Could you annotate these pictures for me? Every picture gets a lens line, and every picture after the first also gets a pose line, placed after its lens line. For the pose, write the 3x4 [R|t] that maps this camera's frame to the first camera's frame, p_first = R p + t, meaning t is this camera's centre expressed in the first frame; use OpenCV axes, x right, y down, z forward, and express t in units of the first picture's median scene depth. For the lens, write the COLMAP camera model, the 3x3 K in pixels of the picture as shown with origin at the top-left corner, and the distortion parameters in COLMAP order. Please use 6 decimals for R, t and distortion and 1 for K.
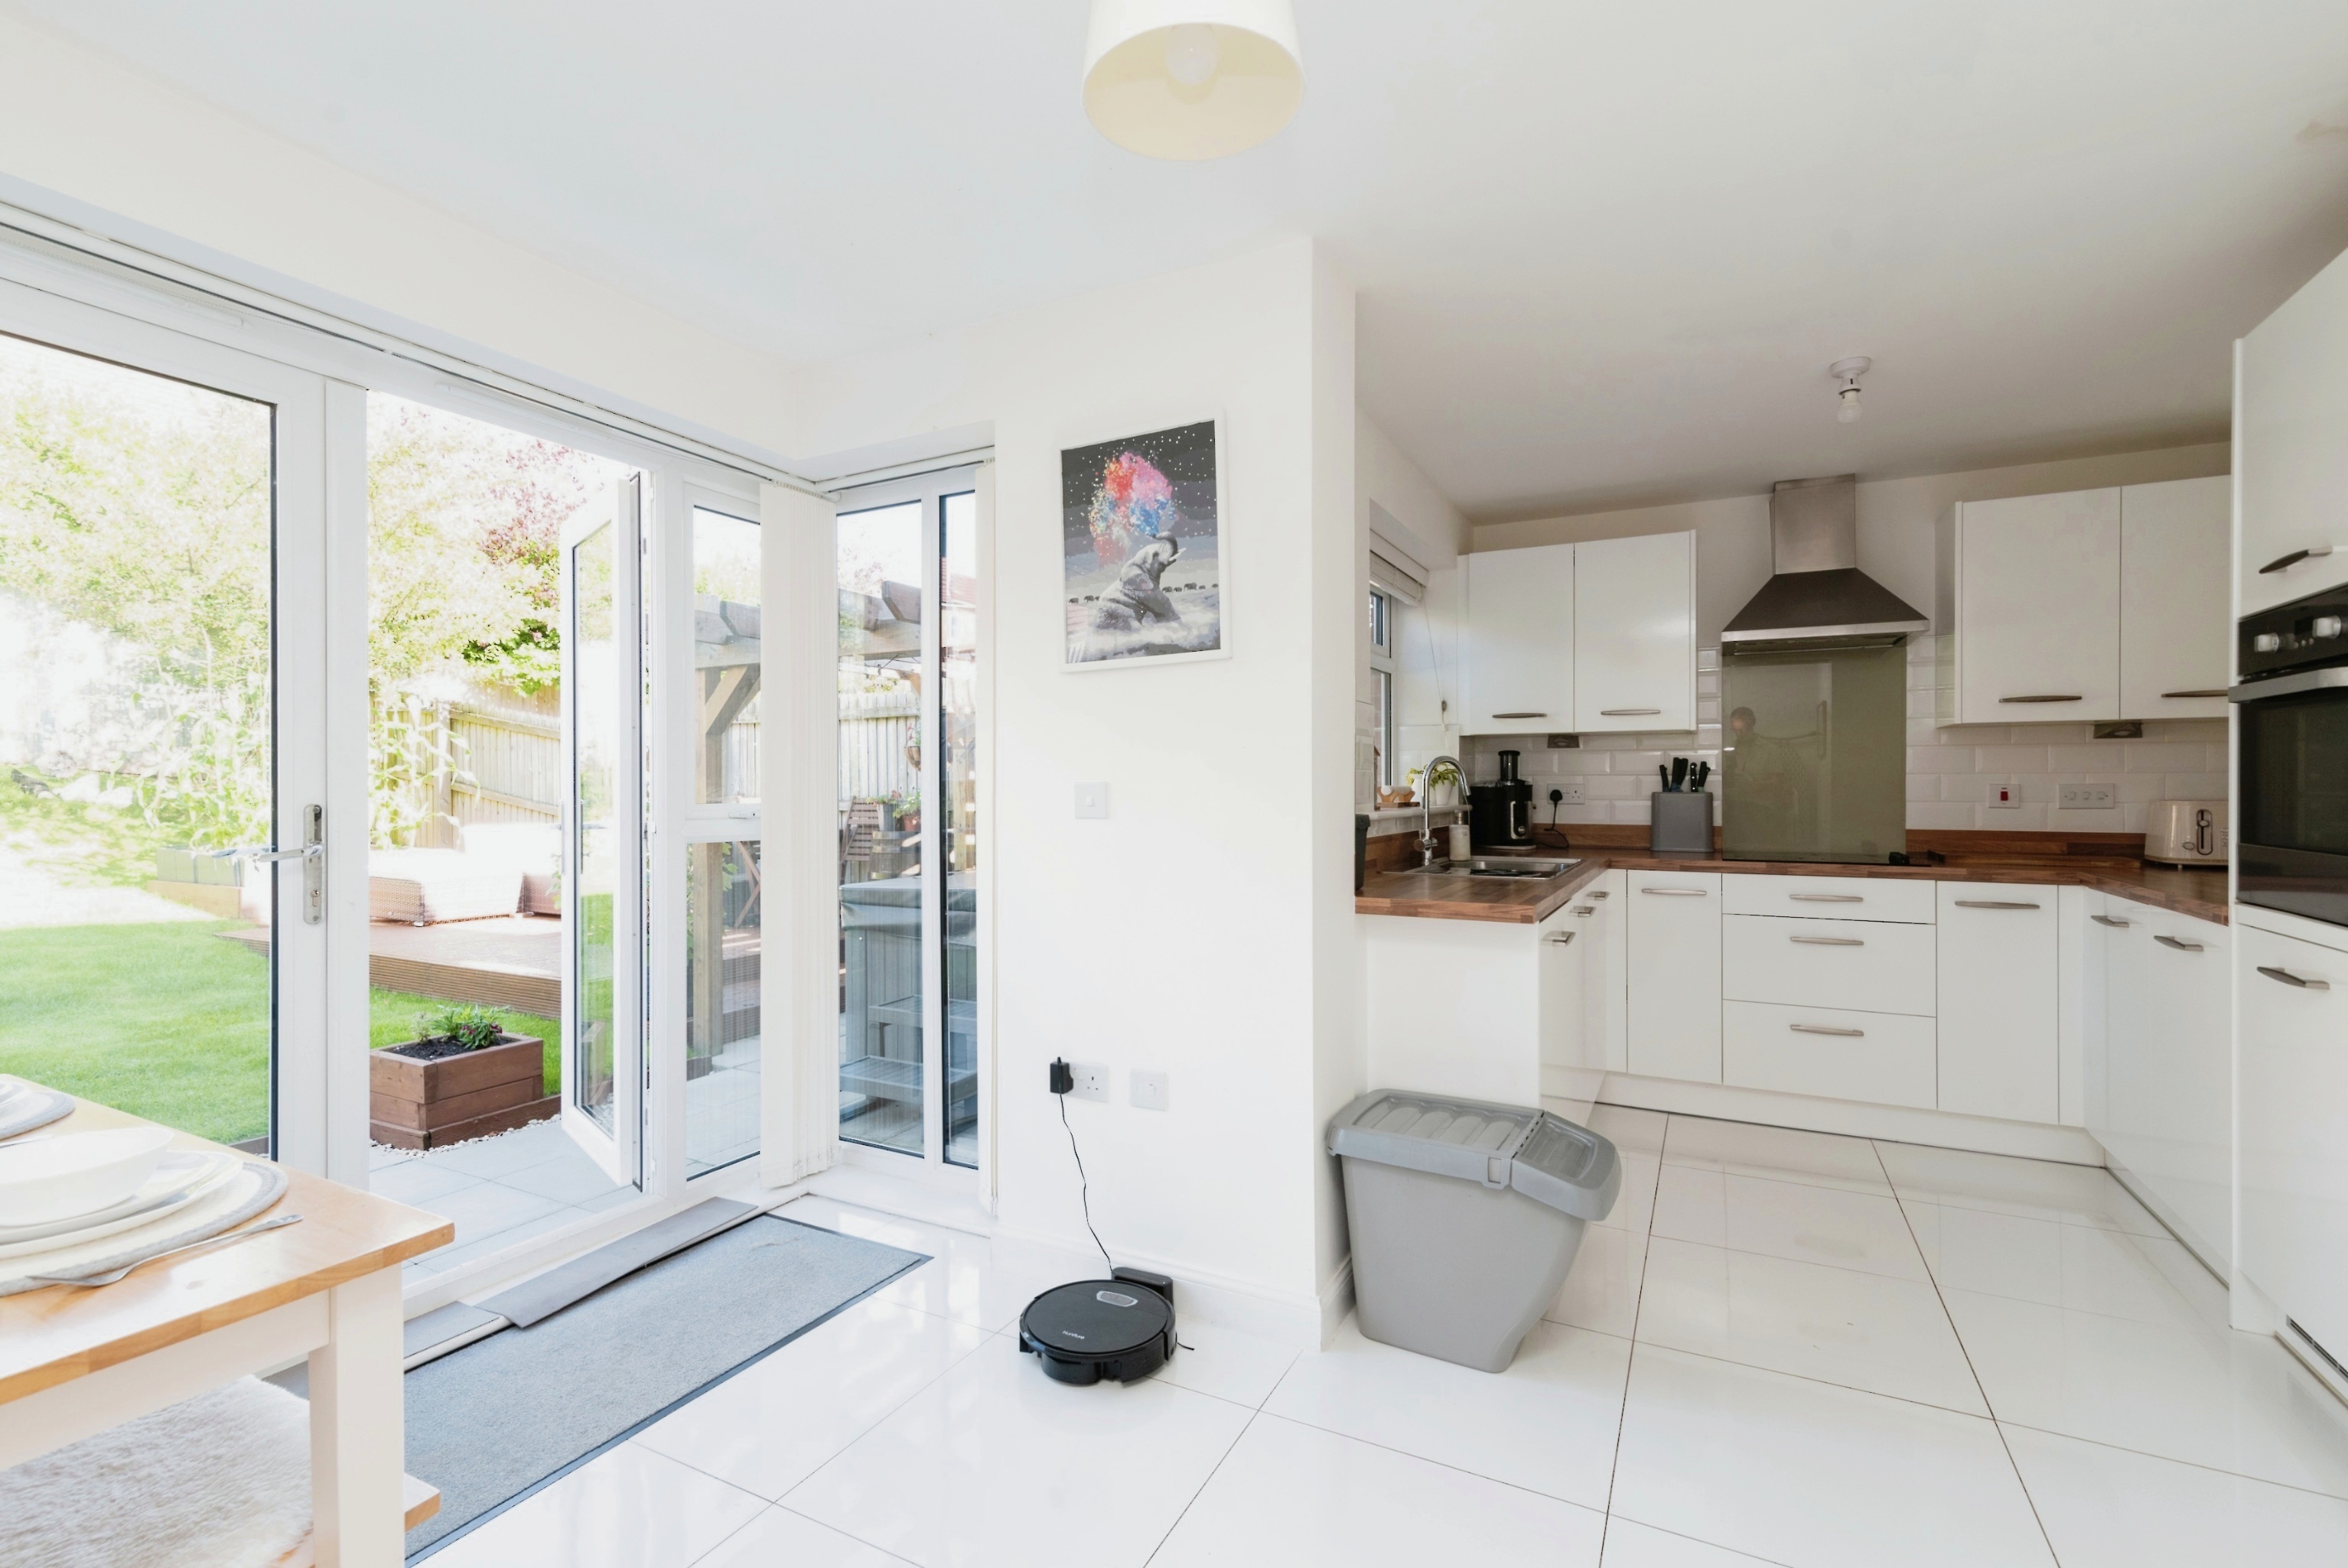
lens RADIAL K [[1061.9, 0, 1152.5], [0, 1061.9, 780.9], [0, 0, 1]] dist [0.009996, 0.000358]
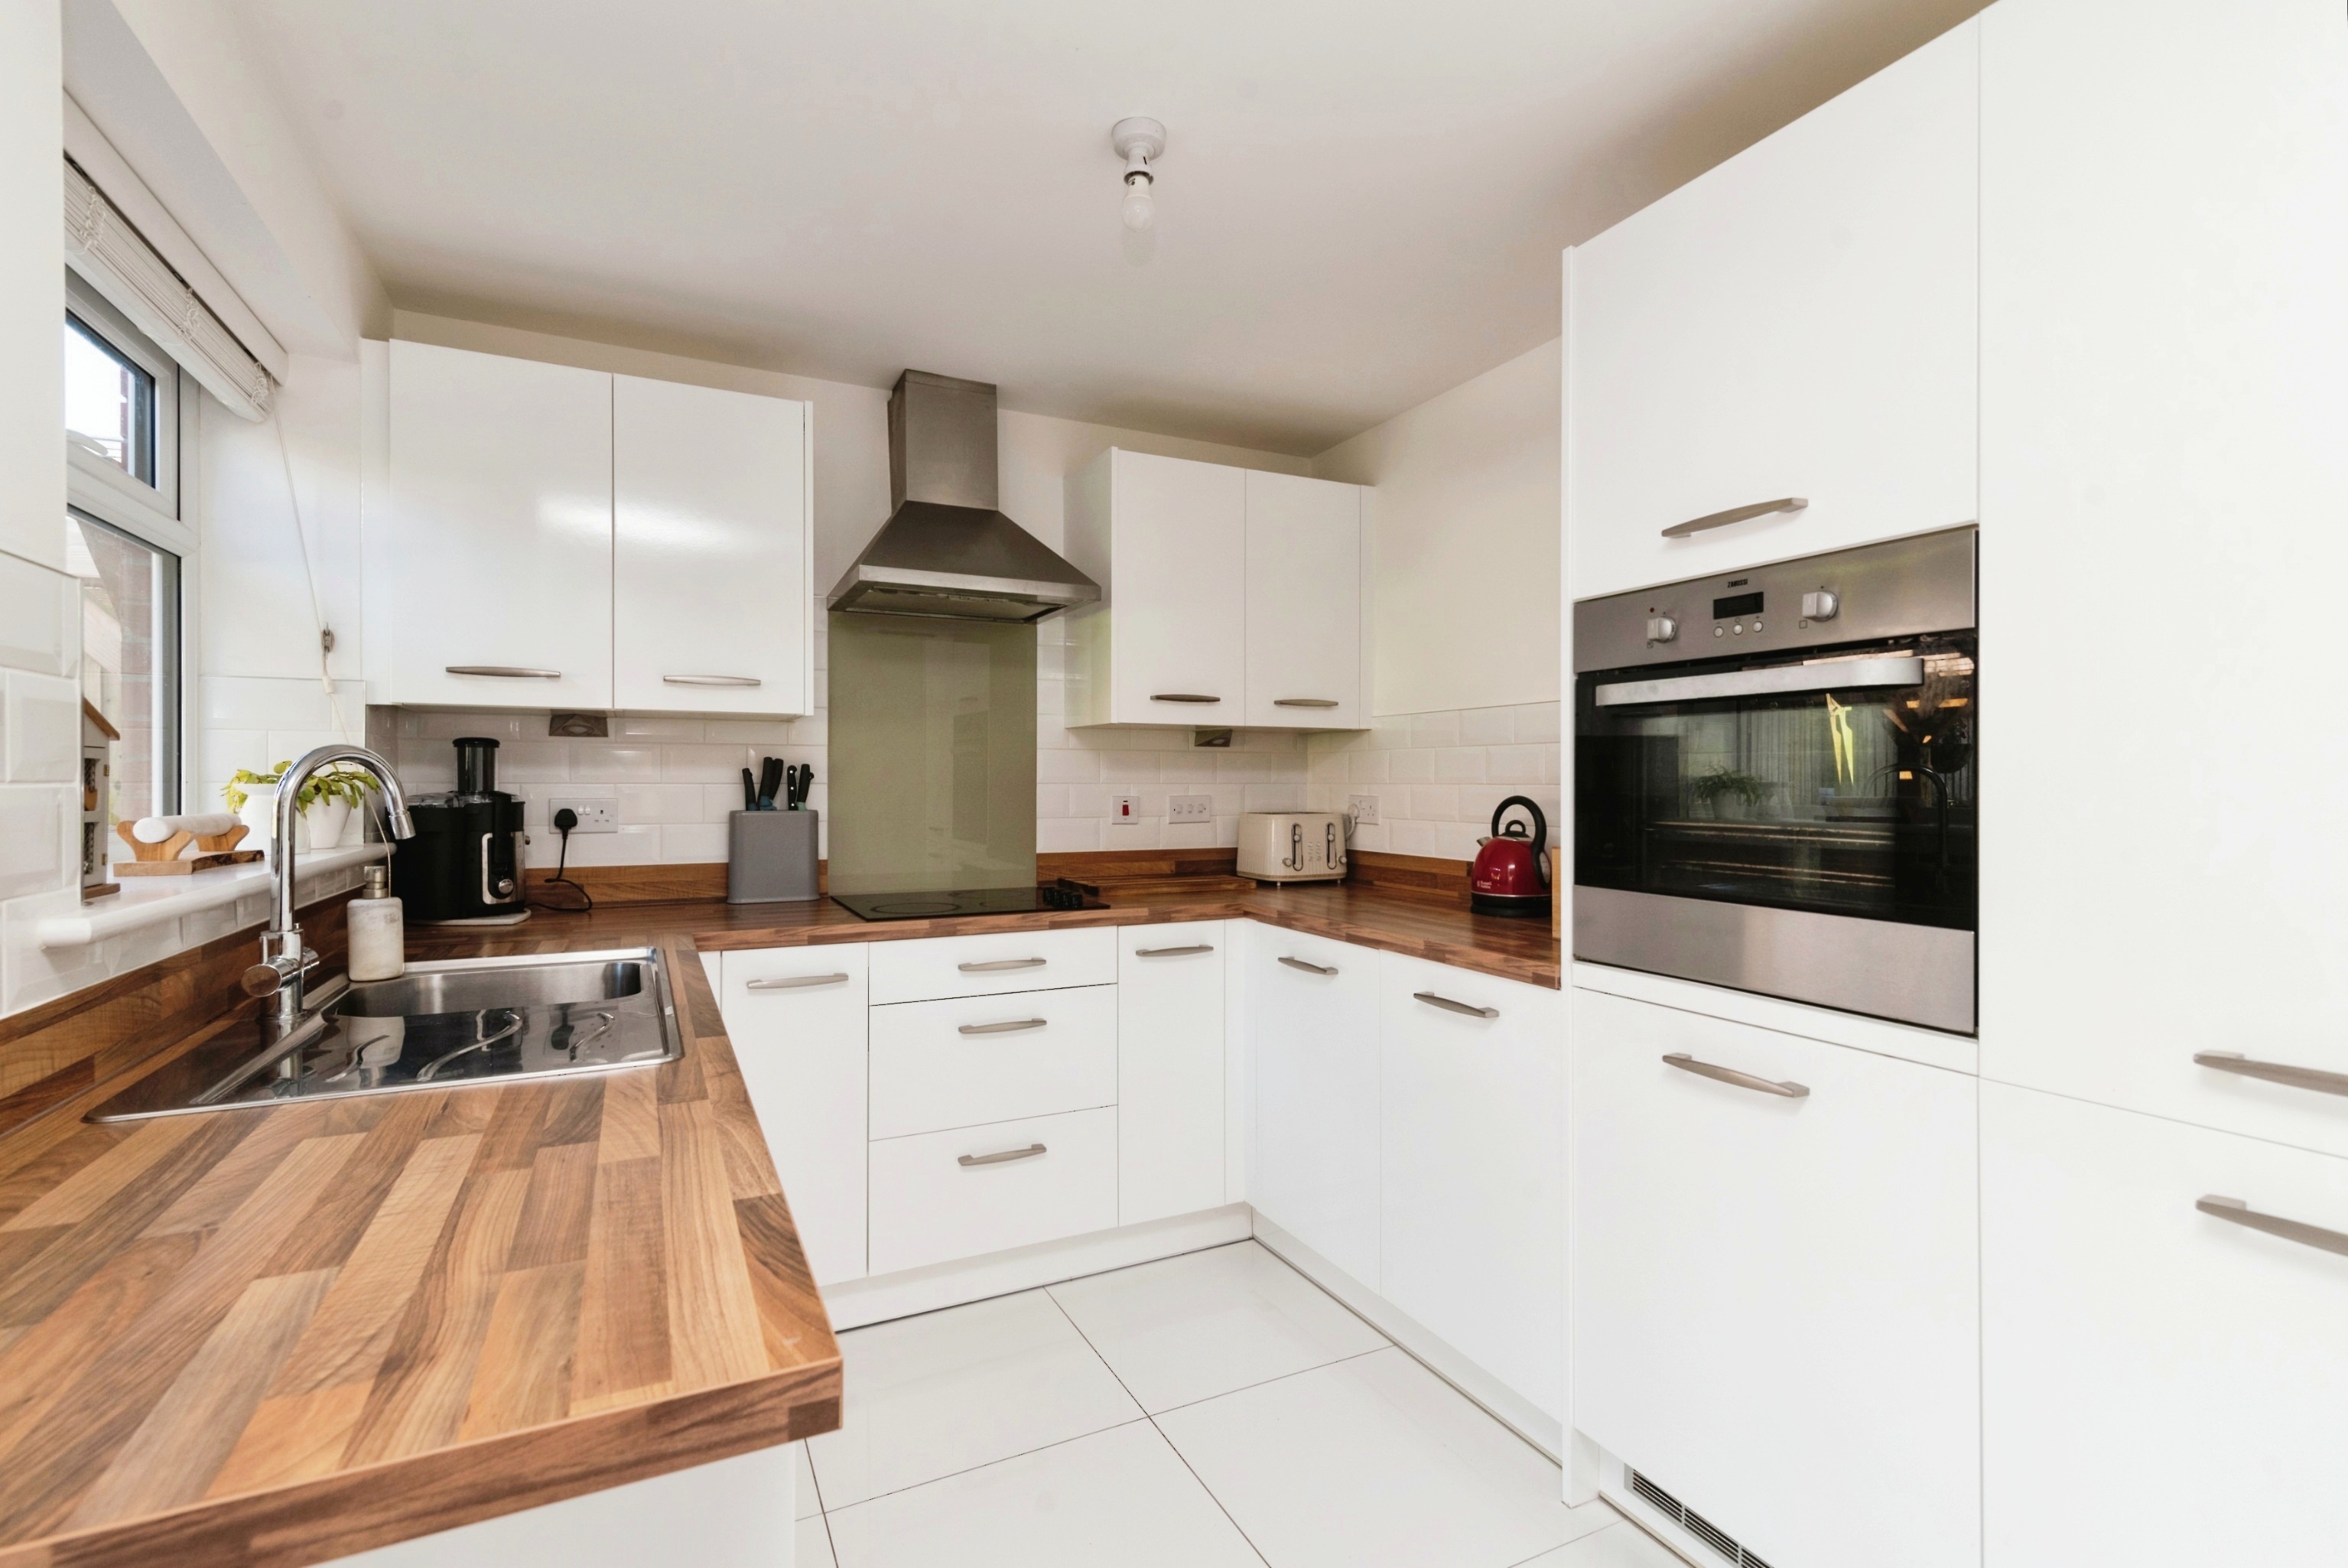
lens RADIAL K [[1062.1, 0, 1152.5], [0, 1062.1, 780.9], [0, 0, 1]] dist [0.009996, 0.000358]
pose [[0.589153, 0.001359, 0.808021, 0.113073], [-0.004862, 0.999986, 0.001864, -0.010511], [-0.808007, -0.005027, 0.589151, 0.452403]]
